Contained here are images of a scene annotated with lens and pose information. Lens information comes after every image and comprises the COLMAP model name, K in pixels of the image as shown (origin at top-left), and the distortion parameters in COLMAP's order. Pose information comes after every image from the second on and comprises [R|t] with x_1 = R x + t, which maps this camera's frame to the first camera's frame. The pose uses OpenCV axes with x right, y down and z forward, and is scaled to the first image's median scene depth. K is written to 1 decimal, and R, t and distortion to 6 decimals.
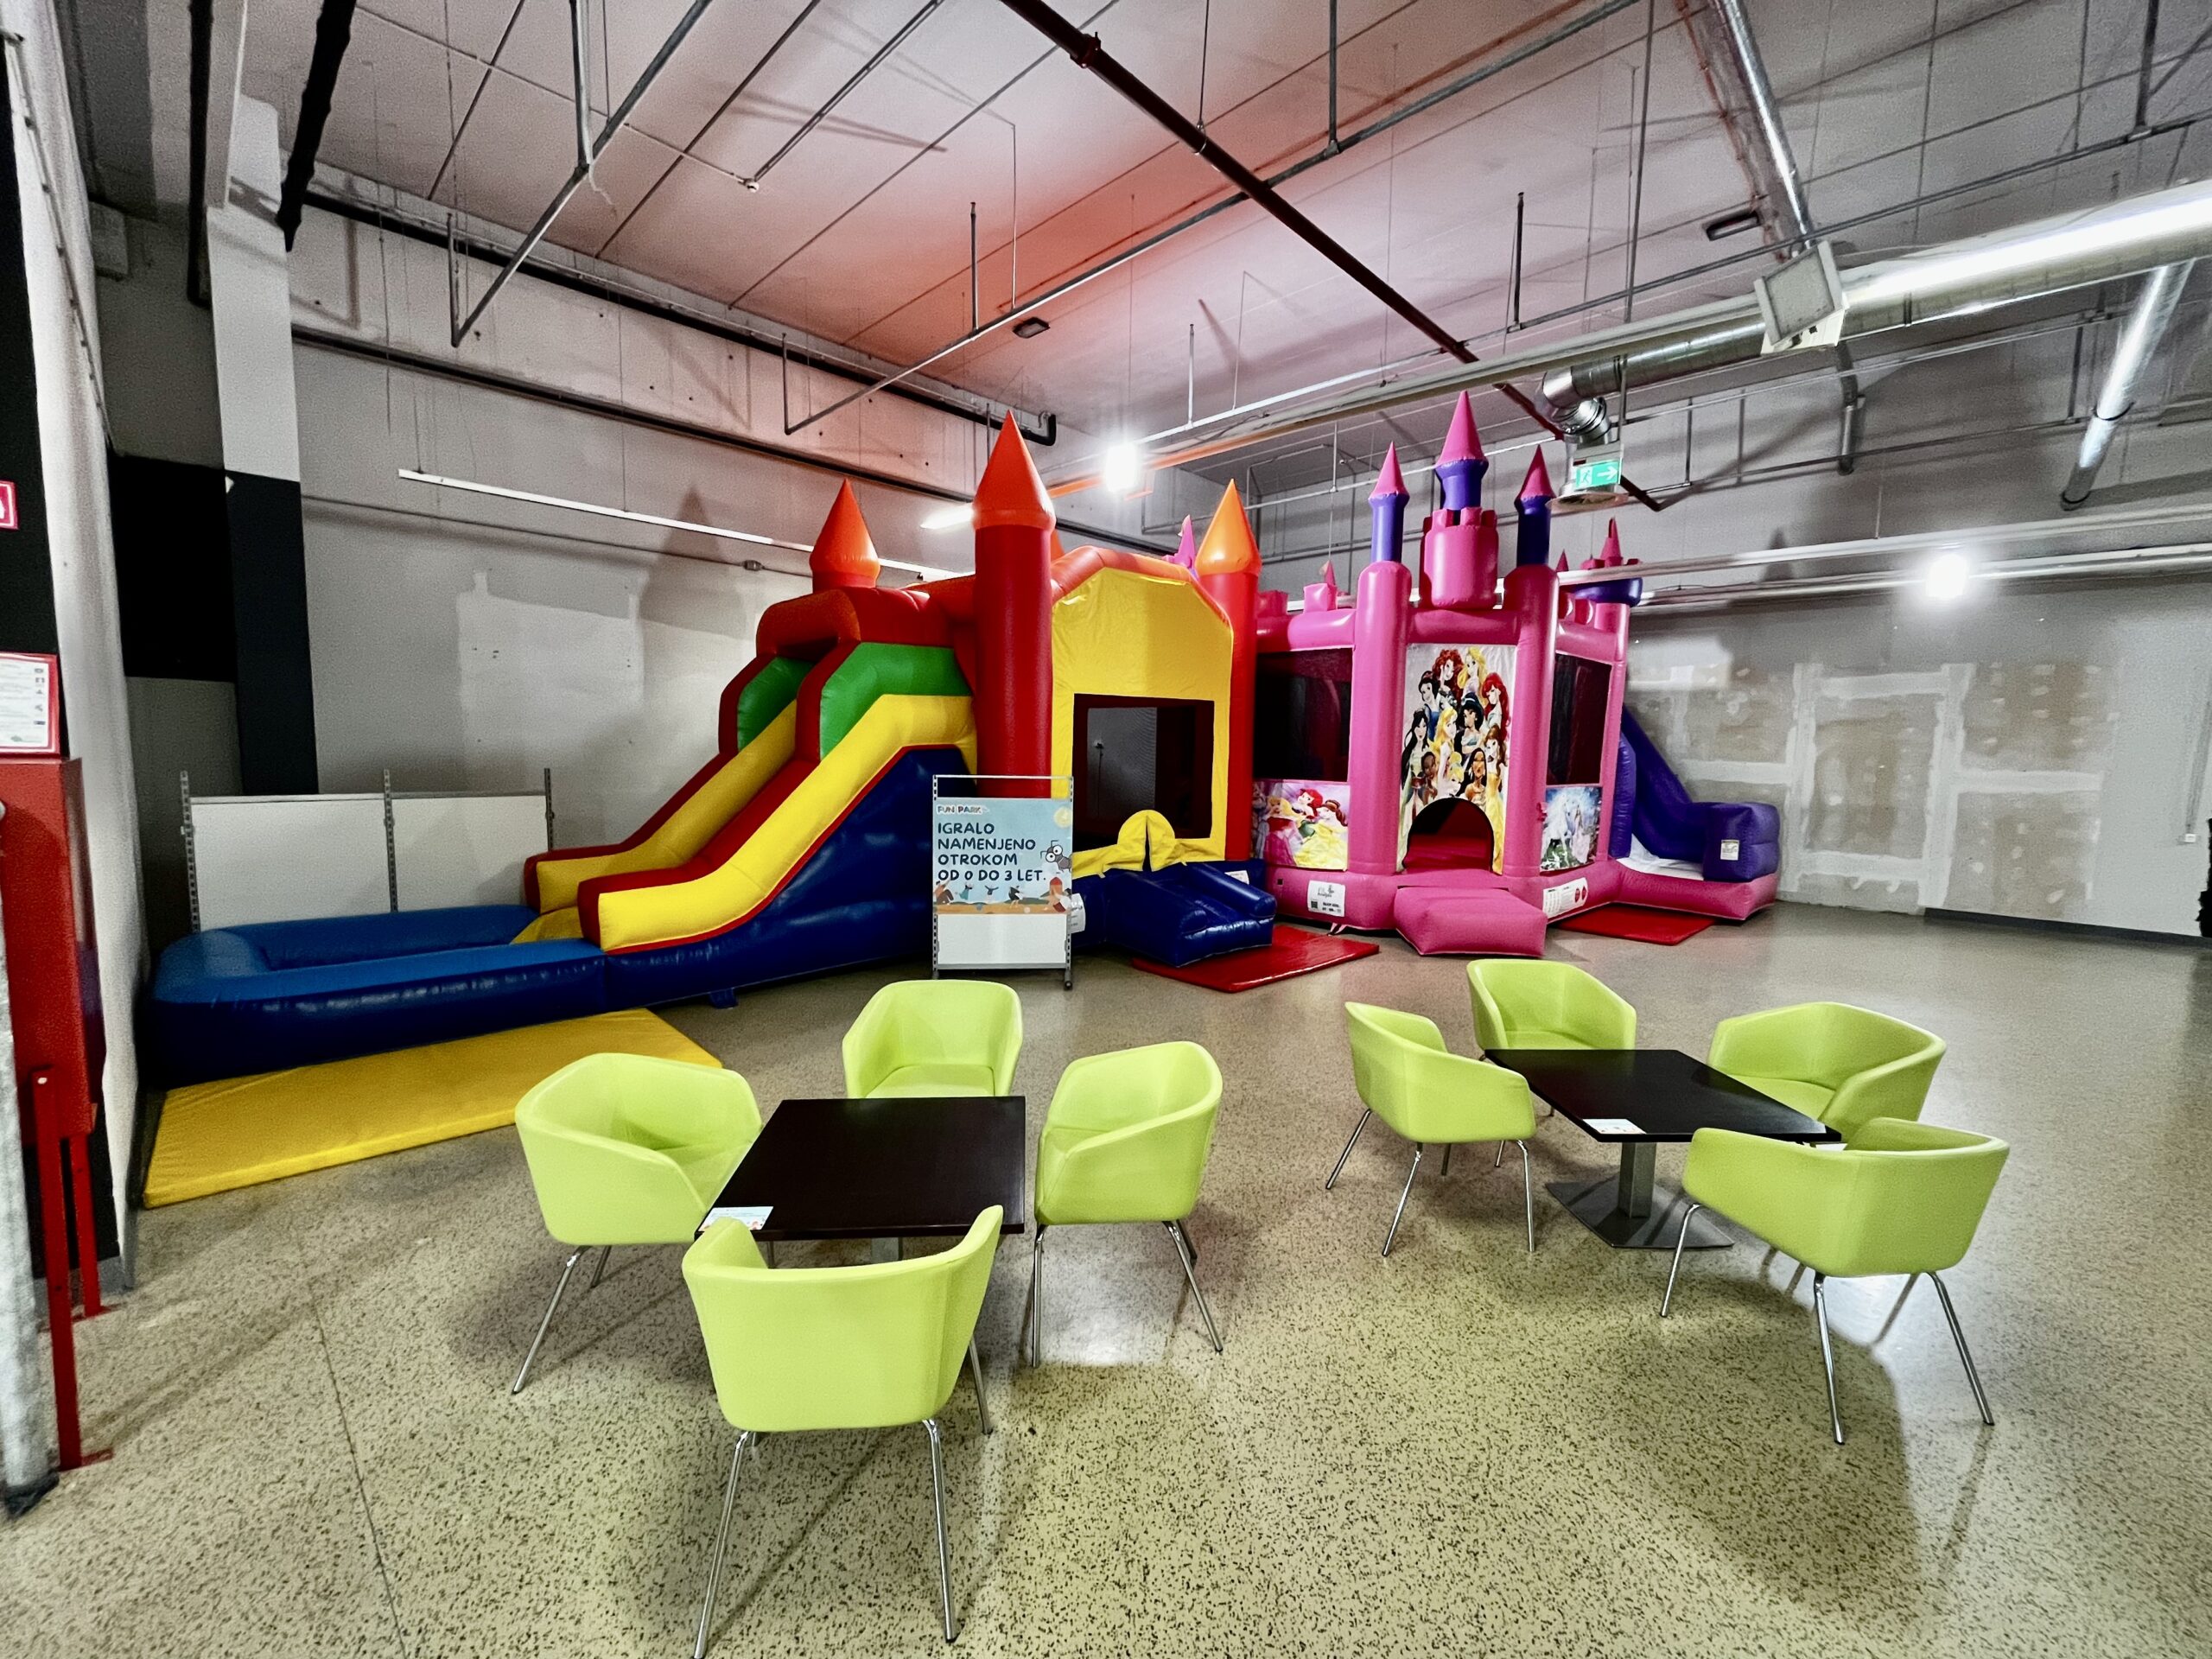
lens RADIAL K [[886.7, 0, 1105.6], [0, 886.7, 817.8], [0, 0, 1]] dist [-0.002642, -0.000174]
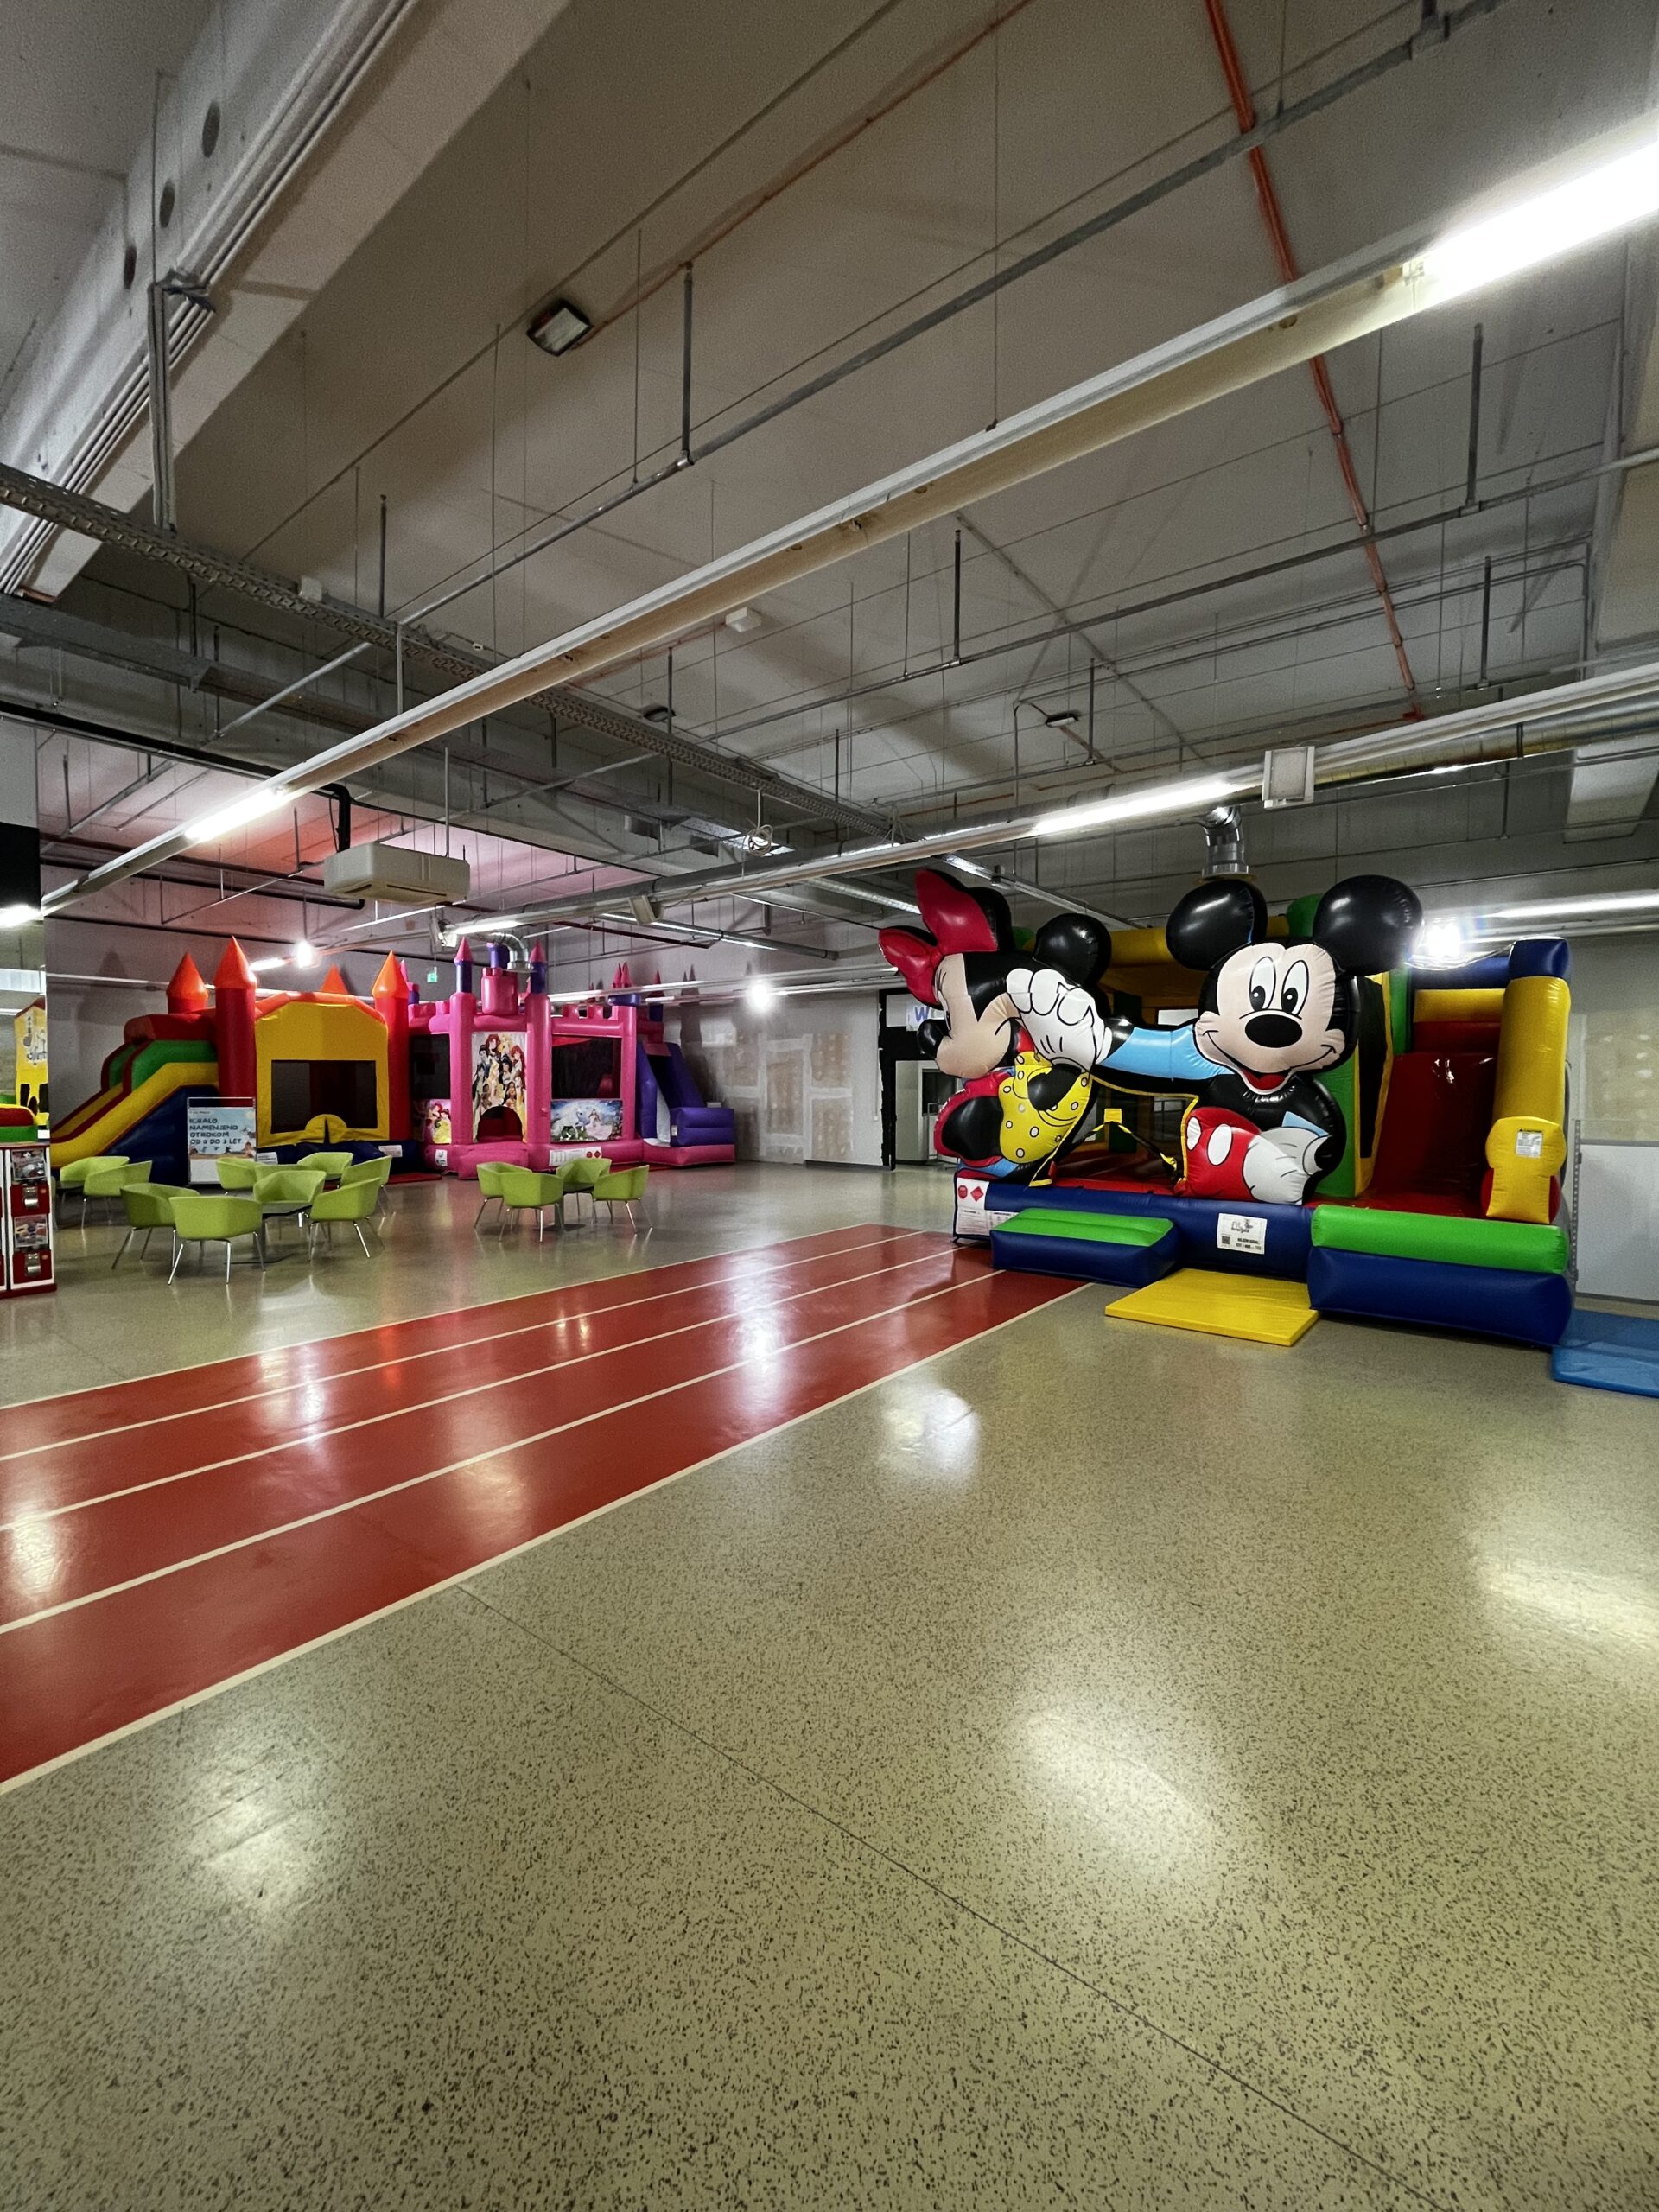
lens RADIAL K [[886.7, 0, 829.1], [0, 886.7, 1099.2], [0, 0, 1]] dist [-0.002642, -0.000174]
pose [[0.994495, -0.019242, 0.103001, 0.940688], [0.025735, 0.997739, -0.062085, 0.108484], [-0.101574, 0.064394, 0.992742, -1.106462]]
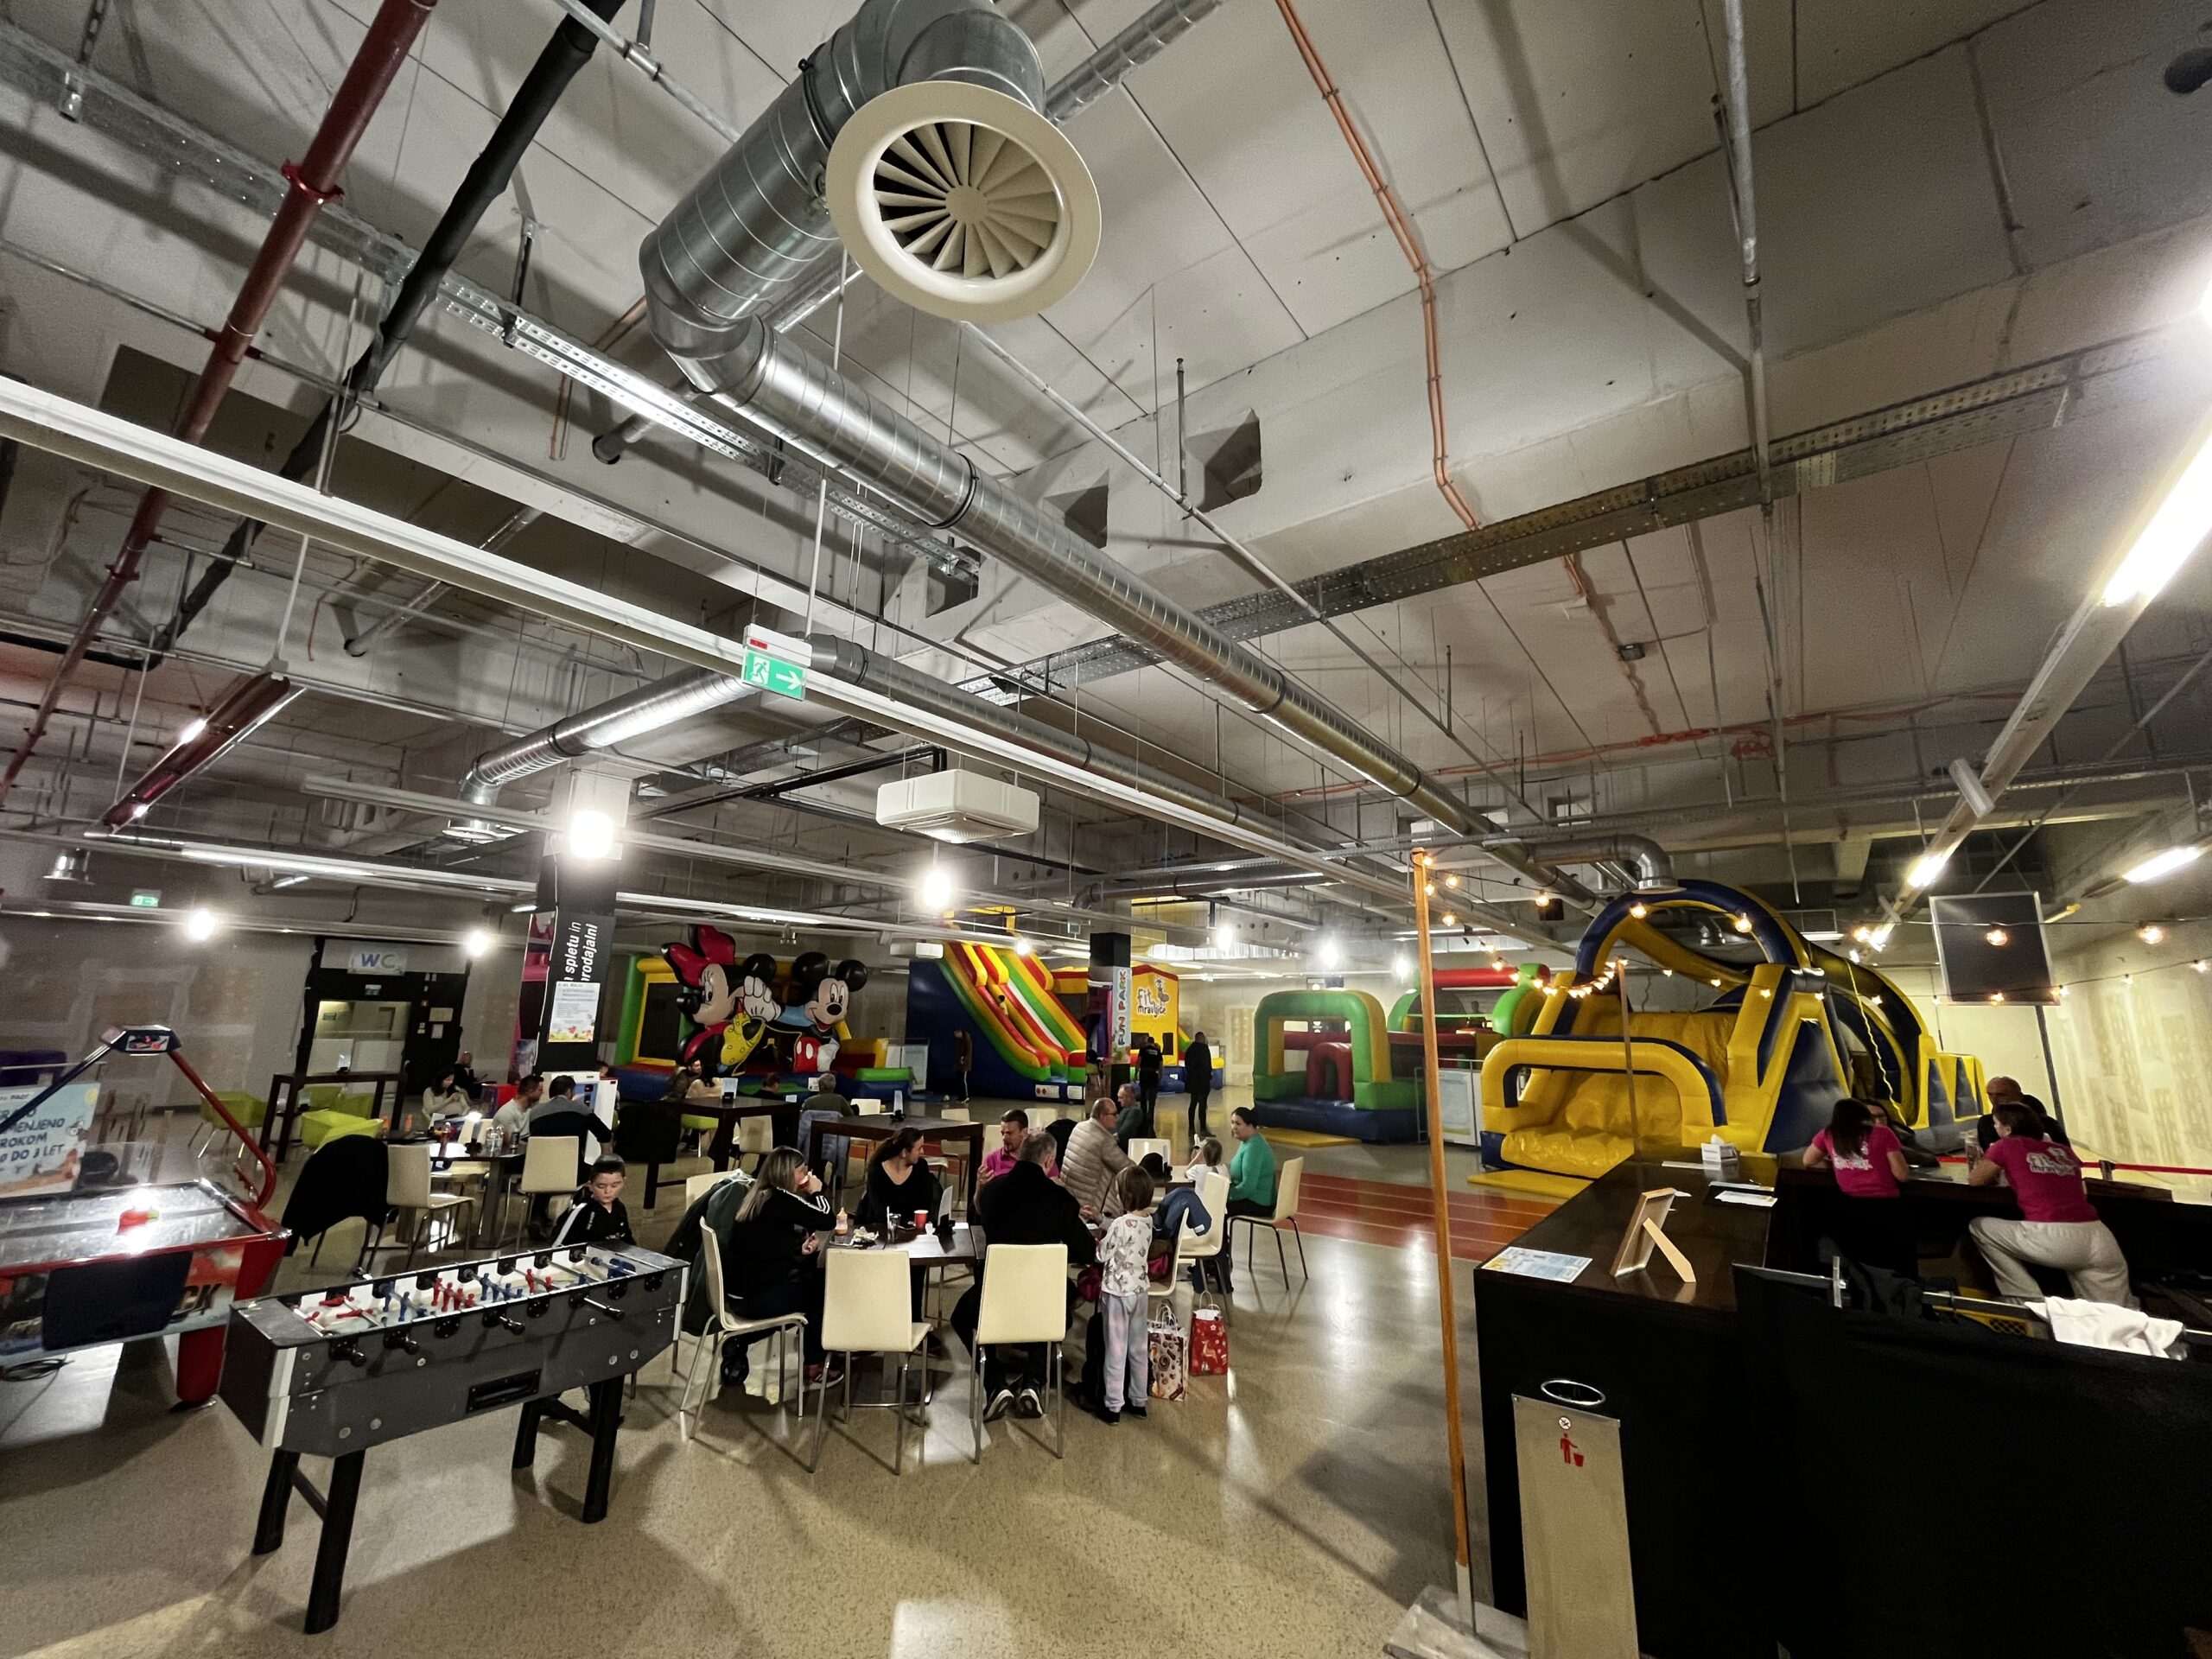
lens RADIAL K [[886.7, 0, 1092.2], [0, 886.7, 835.4], [0, 0, 1]] dist [-0.002642, -0.000174]
pose [[-0.078794, 0.185290, 0.979520, -1.376805], [0.063971, 0.981489, -0.180517, 0.004097], [-0.994836, 0.048437, -0.089188, -0.791892]]
